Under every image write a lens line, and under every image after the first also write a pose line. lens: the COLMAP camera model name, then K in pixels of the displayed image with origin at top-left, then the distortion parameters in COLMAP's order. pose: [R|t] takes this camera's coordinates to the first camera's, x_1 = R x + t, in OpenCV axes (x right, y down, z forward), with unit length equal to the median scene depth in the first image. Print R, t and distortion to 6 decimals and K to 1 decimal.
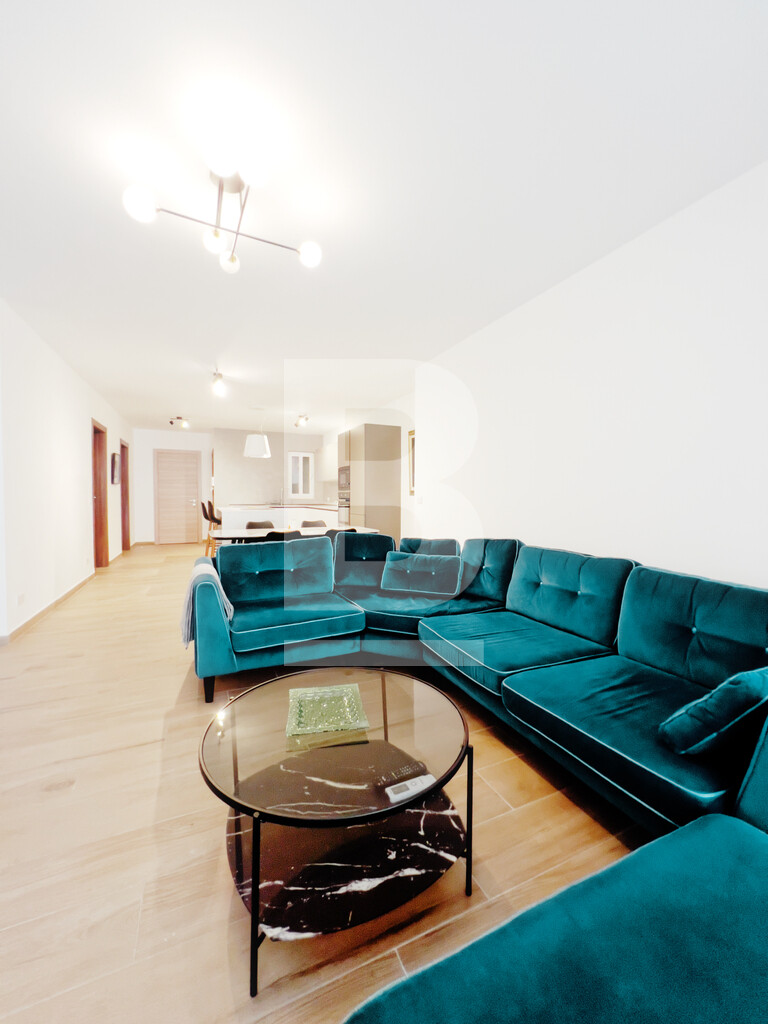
lens RADIAL K [[409.0, 0, 387.5], [0, 409.0, 511.0], [0, 0, 1]] dist [-0.001107, 0.000410]
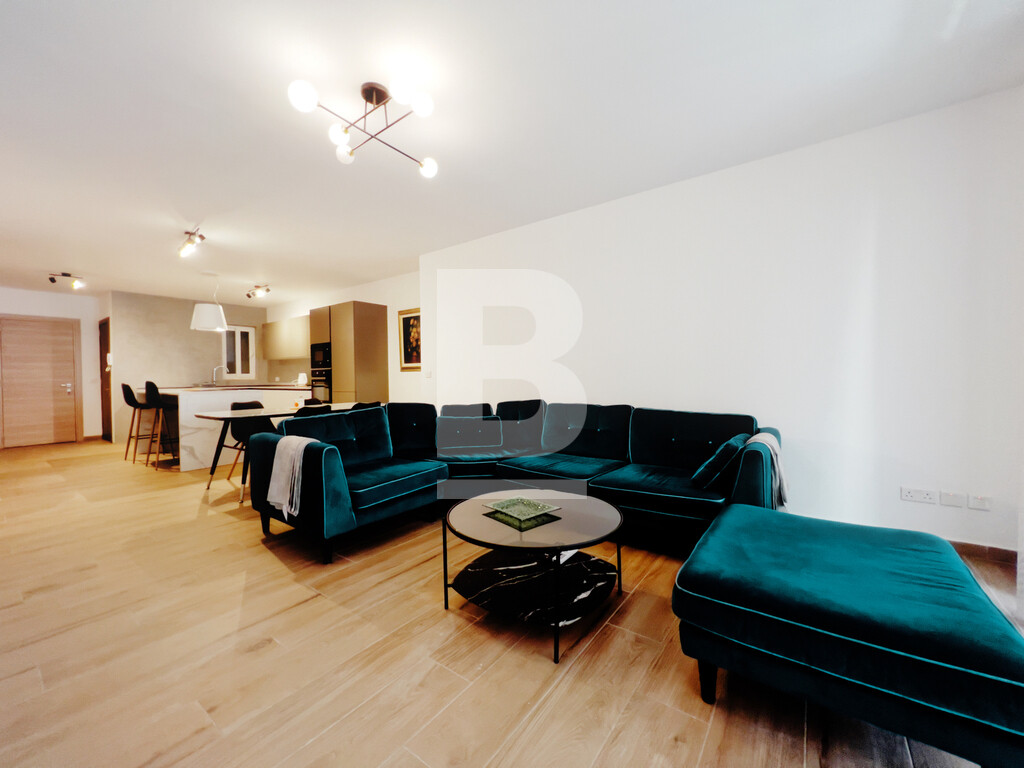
lens RADIAL K [[409.0, 0, 510.1], [0, 409.0, 379.6], [0, 0, 1]] dist [-0.001107, 0.000410]
pose [[0.879683, -0.021734, 0.475065, -0.240501], [0.035632, 0.999159, -0.020268, 0.016837], [-0.474225, 0.034757, 0.879718, -0.073582]]
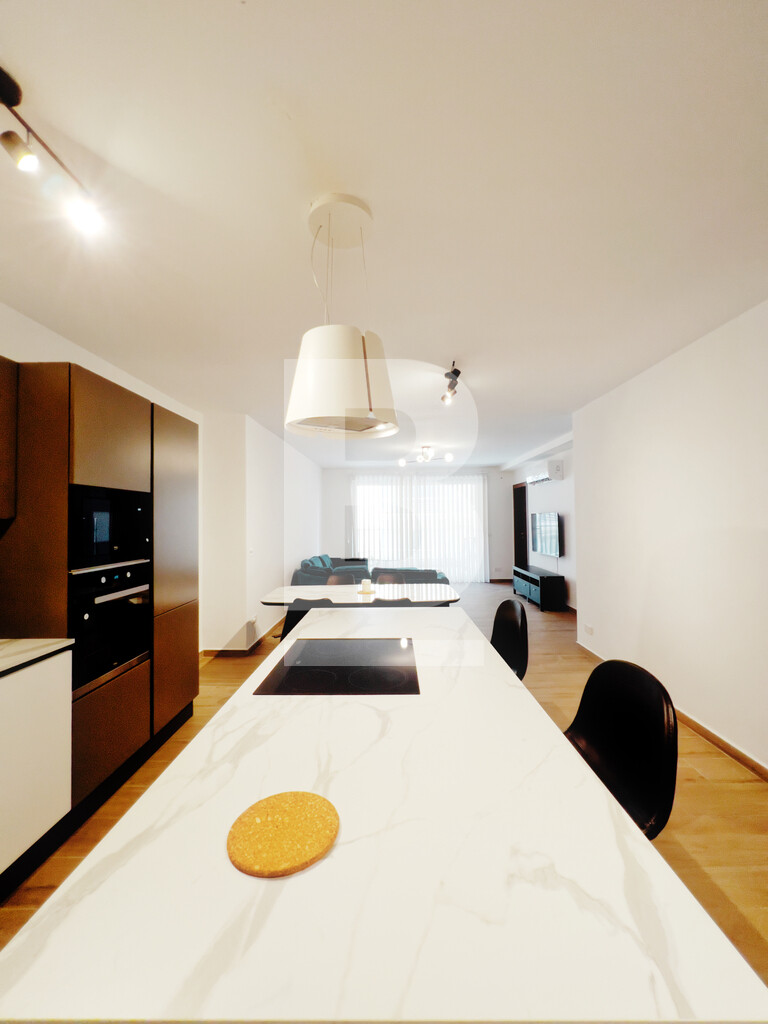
lens RADIAL K [[409.0, 0, 387.5], [0, 409.0, 511.0], [0, 0, 1]] dist [-0.001107, 0.000410]
pose [[-0.904612, 0.016606, 0.425911, -0.614202], [0.023891, 0.999645, 0.011768, -0.125316], [-0.425565, 0.020821, -0.904688, 1.677213]]
